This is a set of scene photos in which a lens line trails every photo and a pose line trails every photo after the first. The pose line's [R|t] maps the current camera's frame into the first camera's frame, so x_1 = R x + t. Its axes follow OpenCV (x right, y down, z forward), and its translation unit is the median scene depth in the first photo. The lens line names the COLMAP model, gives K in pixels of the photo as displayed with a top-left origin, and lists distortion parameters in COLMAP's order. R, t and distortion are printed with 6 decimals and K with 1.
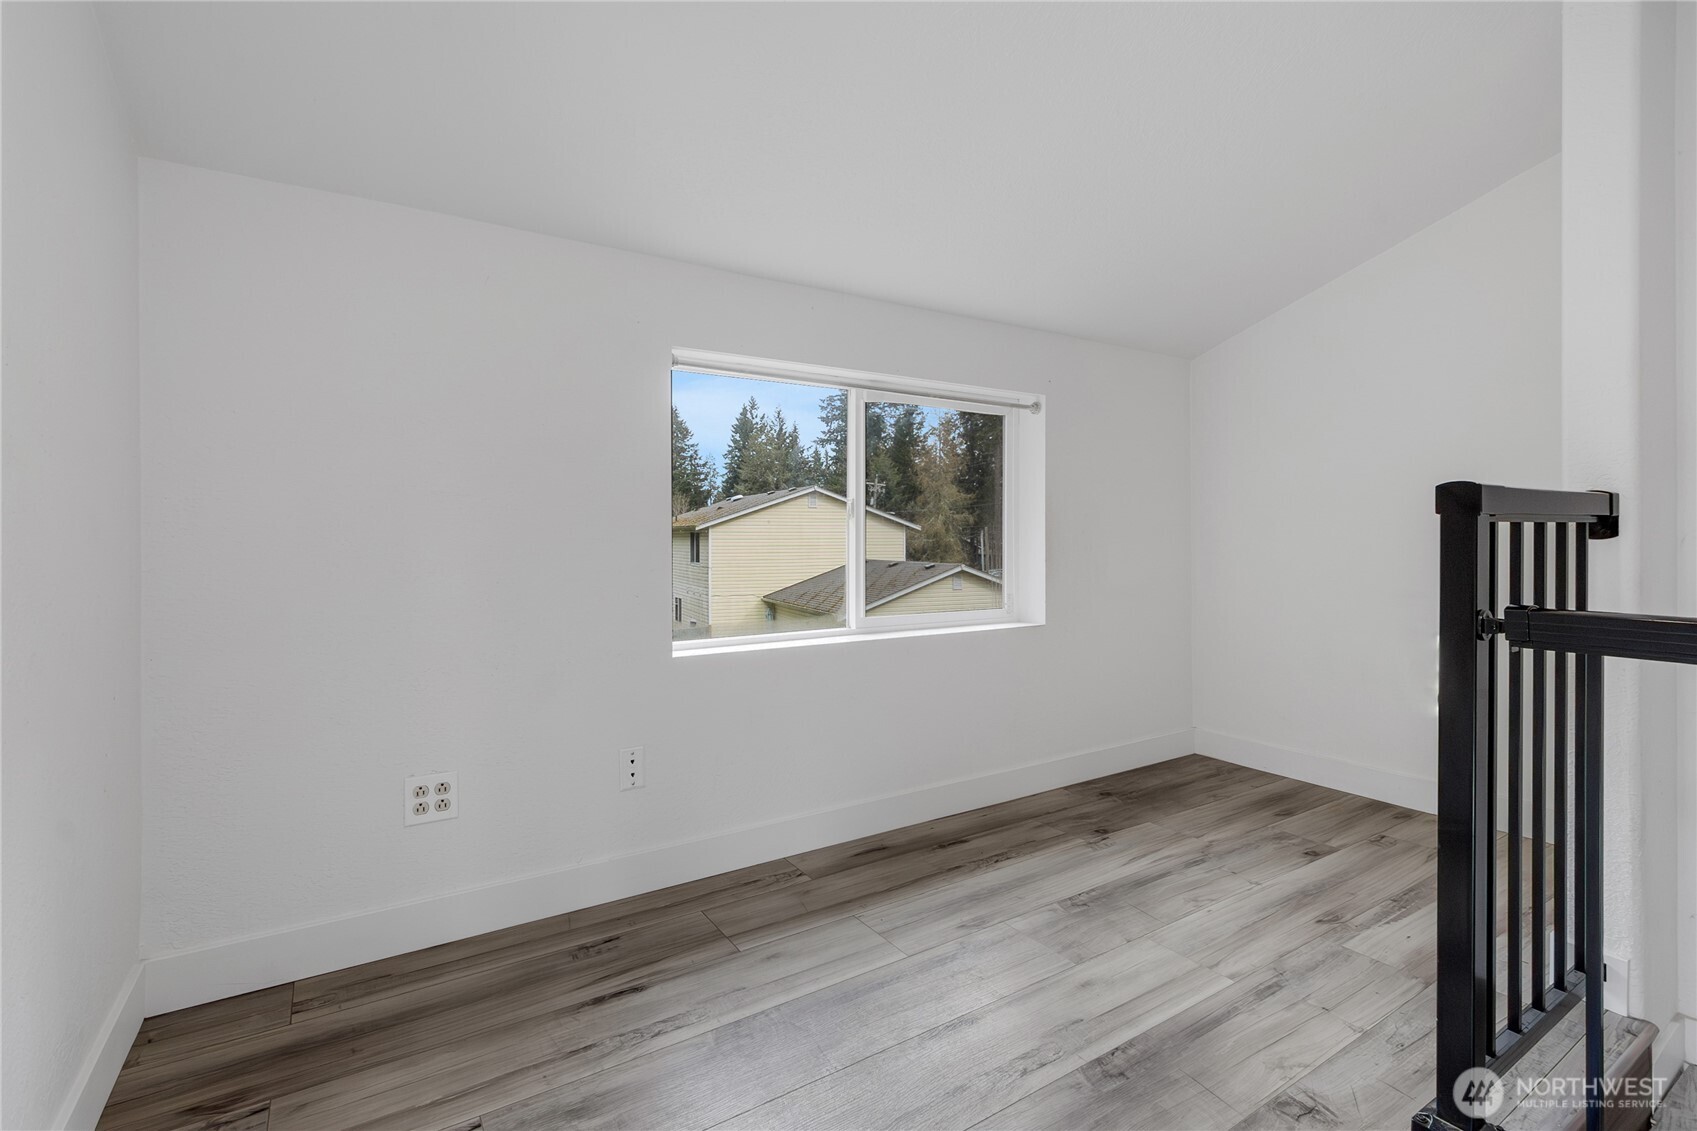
lens RADIAL K [[784.3, 0, 853.3], [0, 784.3, 543.2], [0, 0, 1]] dist [0.012160, -0.000131]
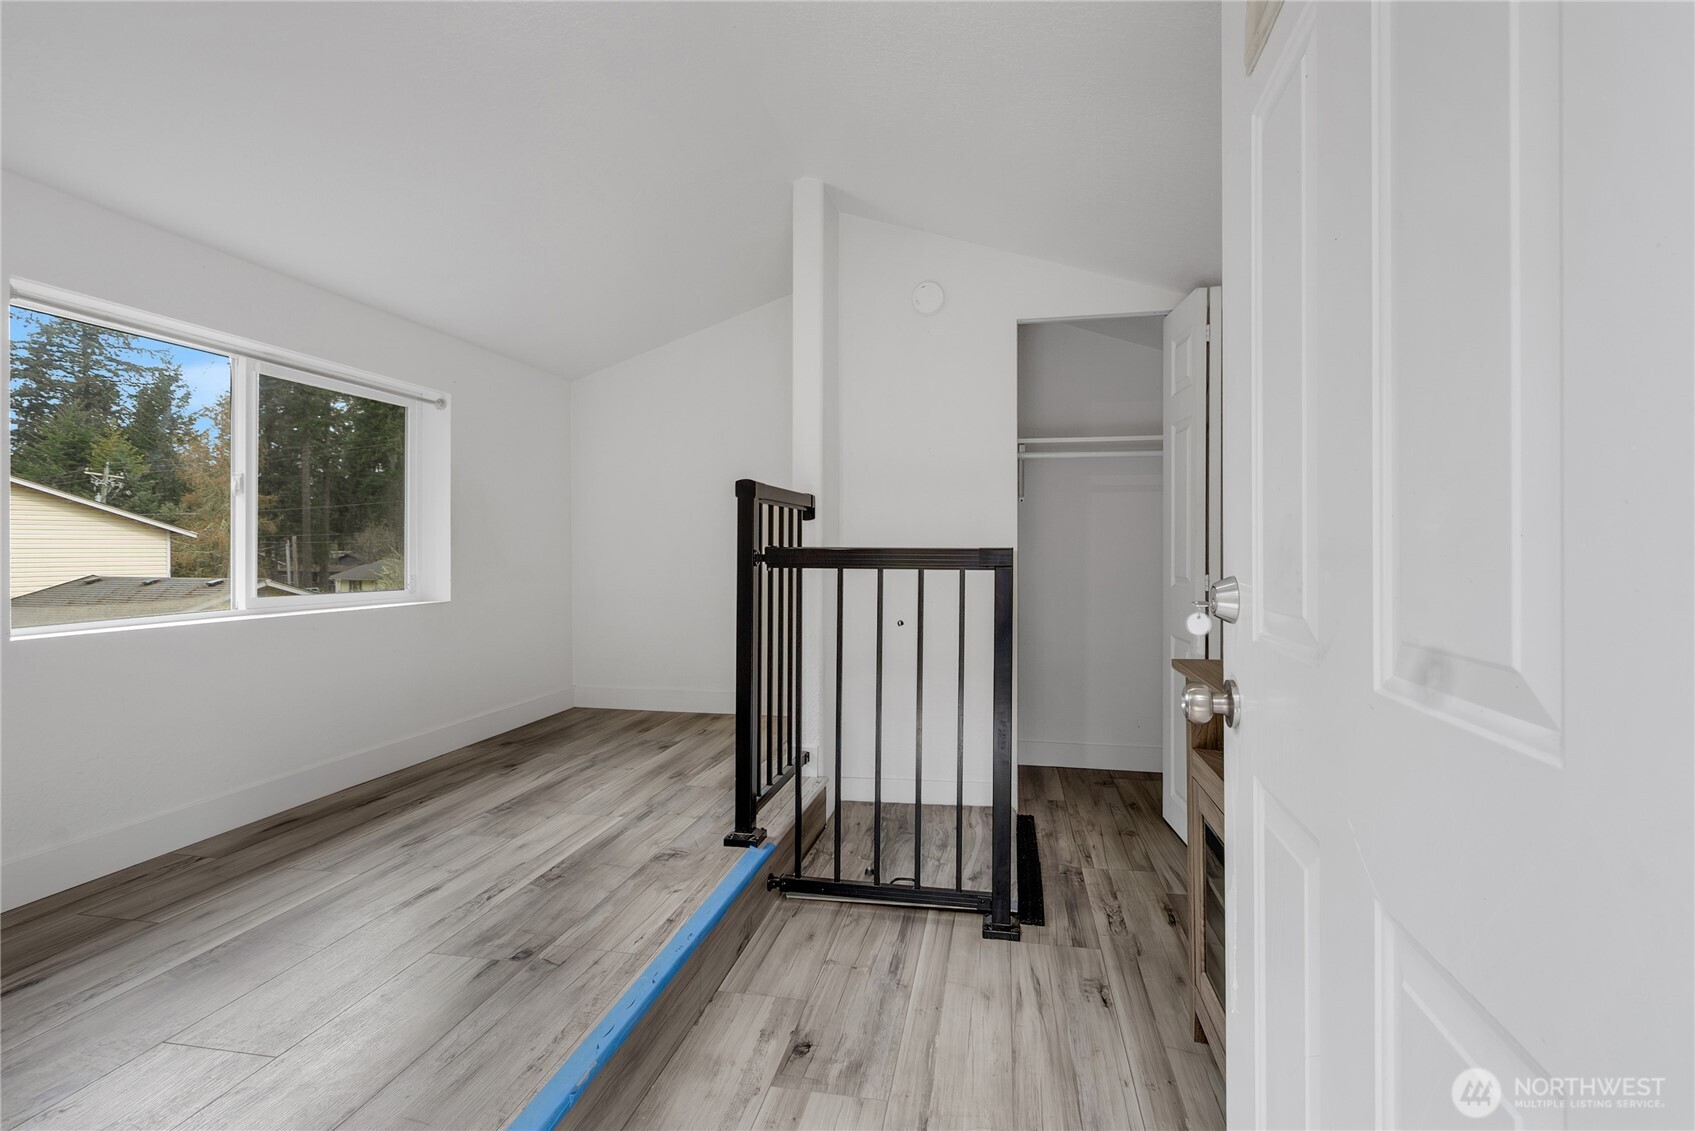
lens RADIAL K [[813.1, 0, 841.8], [0, 813.1, 563.3], [0, 0, 1]] dist [0.004377, -0.000342]
pose [[0.718307, -0.003571, 0.695717, -0.209245], [0.000235, 0.999988, 0.004890, 0.060026], [-0.695726, -0.003349, 0.718299, -0.276313]]
